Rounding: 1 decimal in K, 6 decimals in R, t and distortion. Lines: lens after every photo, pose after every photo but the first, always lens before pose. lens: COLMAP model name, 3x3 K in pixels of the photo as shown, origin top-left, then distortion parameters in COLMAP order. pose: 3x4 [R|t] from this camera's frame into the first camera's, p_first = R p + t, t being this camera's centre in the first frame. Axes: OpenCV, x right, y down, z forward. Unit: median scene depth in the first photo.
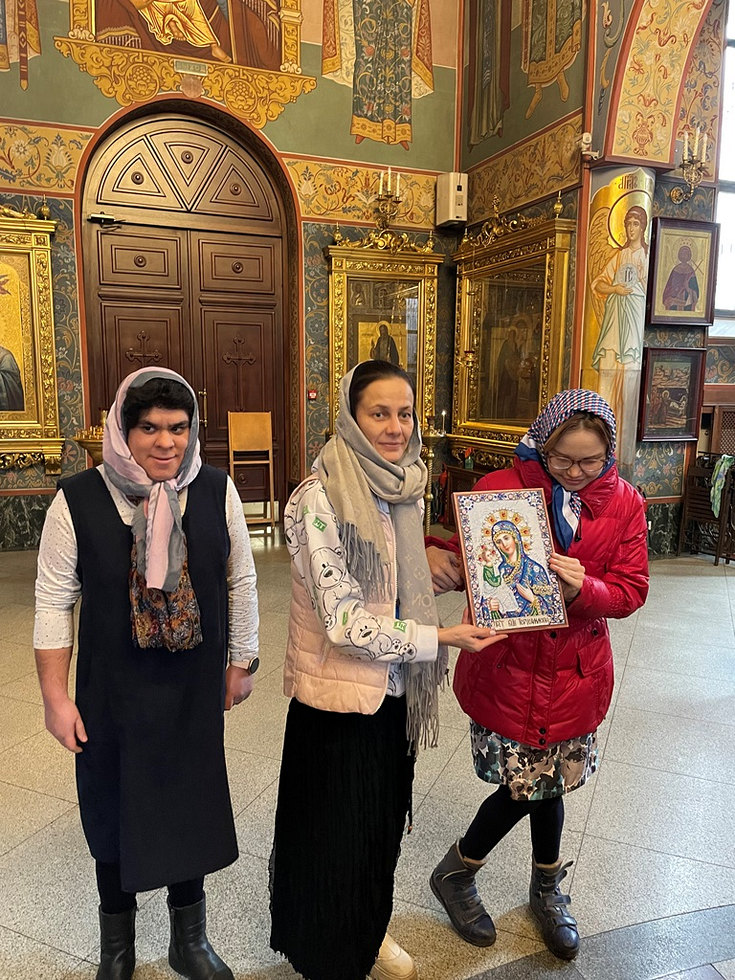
lens RADIAL K [[747.9, 0, 365.6], [0, 747.9, 486.9], [0, 0, 1]] dist [0.065864, -0.094236]
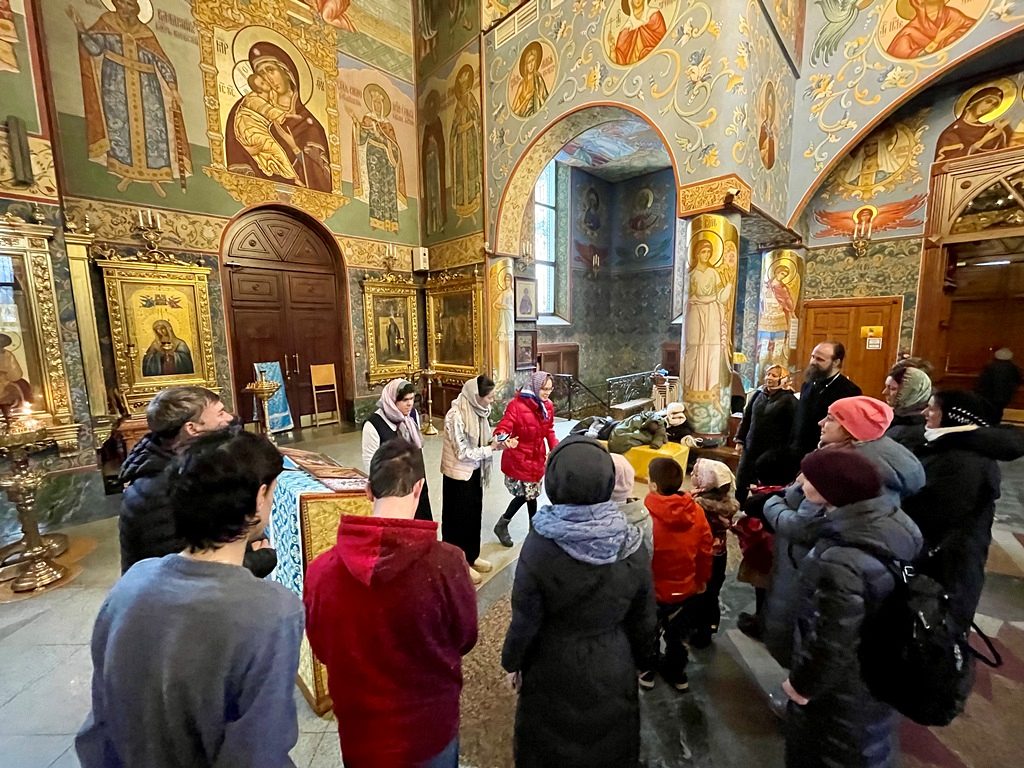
lens RADIAL K [[421.0, 0, 514.7], [0, 421.0, 381.5], [0, 0, 1]] dist [-0.004575, 0.000888]
pose [[0.915044, -0.070726, 0.397104, -0.153811], [0.077648, 0.996980, -0.001356, -0.020775], [-0.395809, 0.032075, 0.917773, -0.194610]]
